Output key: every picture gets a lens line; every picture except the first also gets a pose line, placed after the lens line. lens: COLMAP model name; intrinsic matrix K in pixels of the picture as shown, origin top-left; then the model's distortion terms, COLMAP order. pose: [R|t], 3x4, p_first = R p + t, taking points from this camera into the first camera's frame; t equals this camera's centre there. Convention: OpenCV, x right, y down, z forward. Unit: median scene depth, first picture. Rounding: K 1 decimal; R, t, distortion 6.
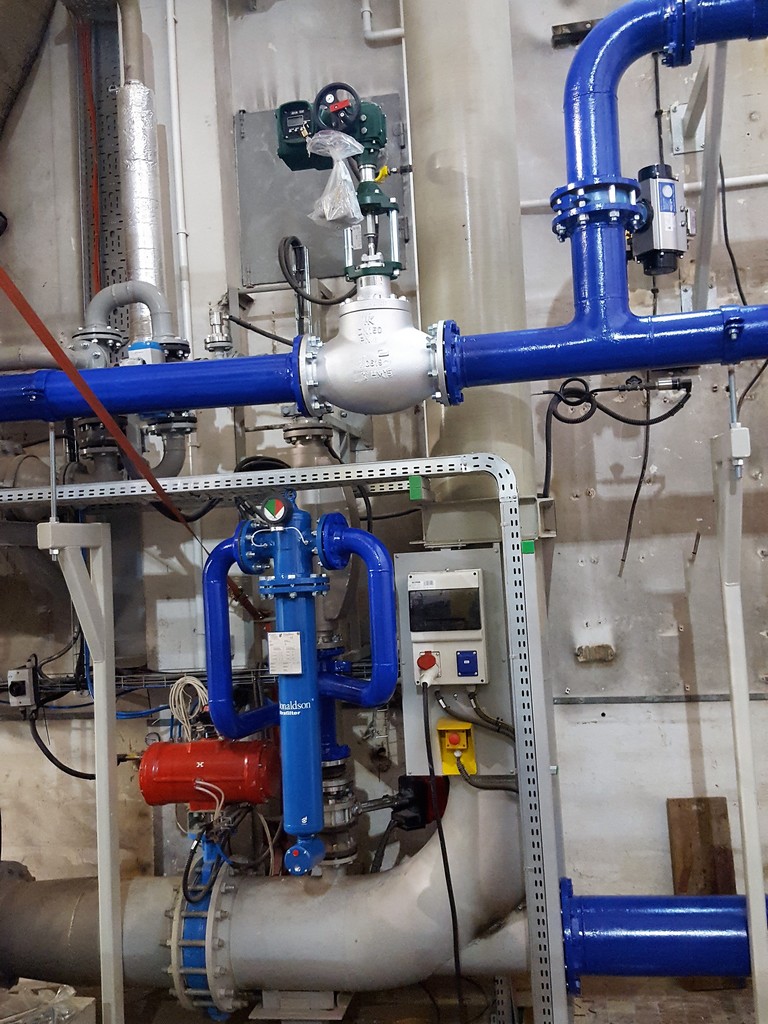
lens RADIAL K [[998.5, 0, 368.6], [0, 998.5, 510.7], [0, 0, 1]] dist [0.184704, -0.364691]
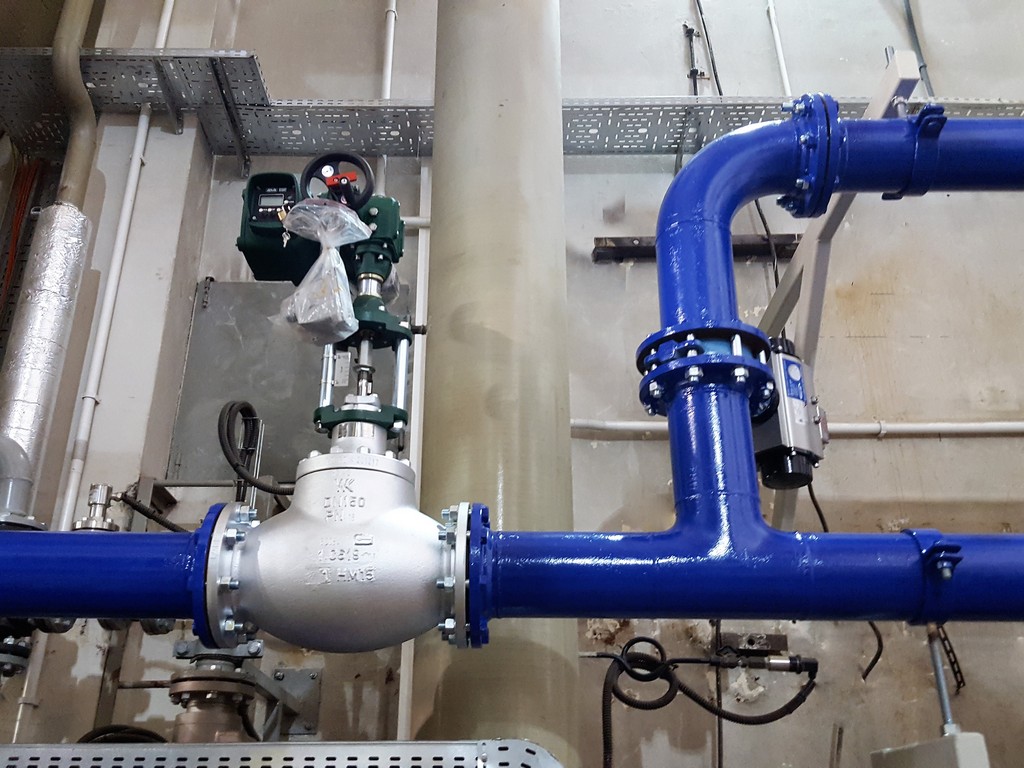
lens RADIAL K [[998.5, 0, 494.8], [0, 998.5, 407.4], [0, 0, 1]] dist [0.184704, -0.364691]
pose [[0.981638, 0.132693, 0.137039, -0.000463], [-0.068711, 0.916149, -0.394906, -0.002899], [-0.177949, 0.378239, 0.908444, 0.377888]]
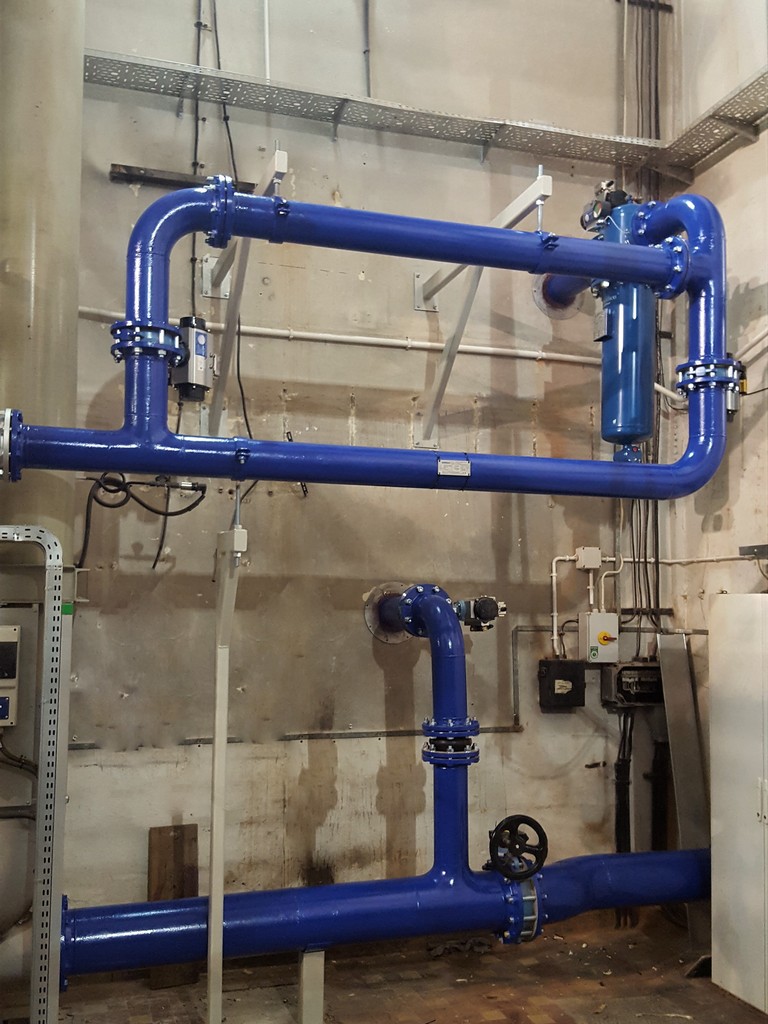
lens RADIAL K [[1003.4, 0, 366.9], [0, 1003.4, 545.7], [0, 0, 1]] dist [0.177445, -0.342257]
pose [[0.876407, 0.094827, 0.472142, -0.094799], [-0.079388, 0.995457, -0.052569, -0.002961], [-0.474982, 0.008589, 0.879954, -0.204823]]
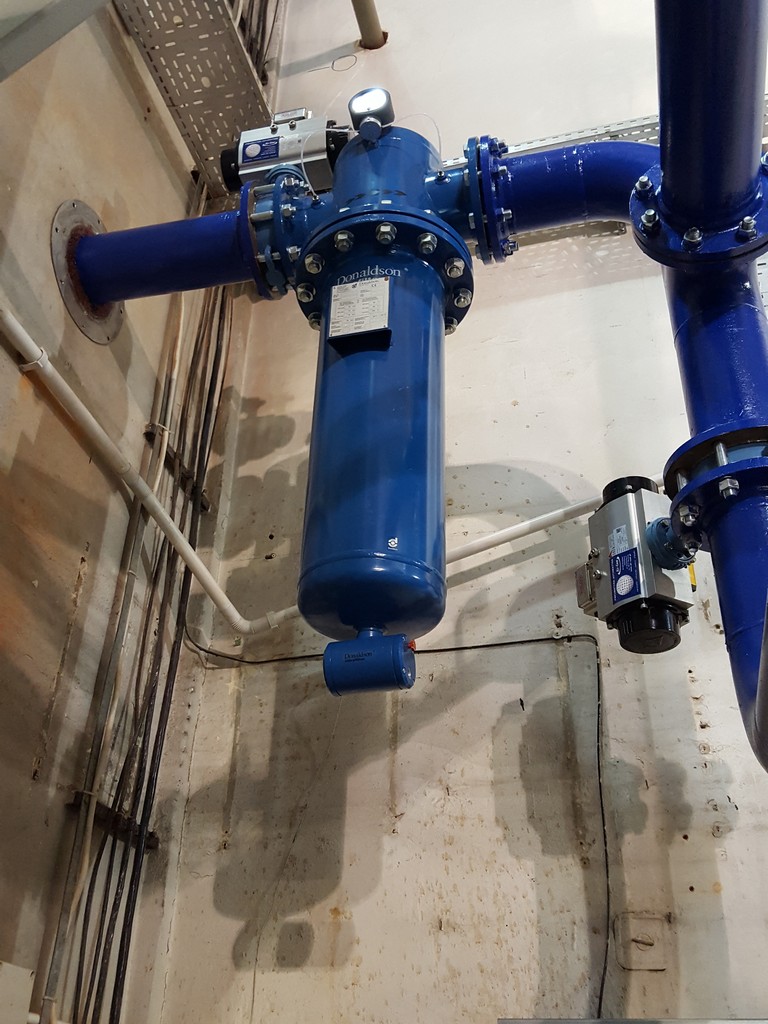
lens RADIAL K [[998.5, 0, 368.6], [0, 998.5, 510.7], [0, 0, 1]] dist [0.184704, -0.364691]
pose [[0.061189, 0.592238, 0.803436, 0.499855], [-0.080453, 0.805252, -0.587449, -0.017148], [-0.994878, -0.028694, 0.096920, 0.878461]]
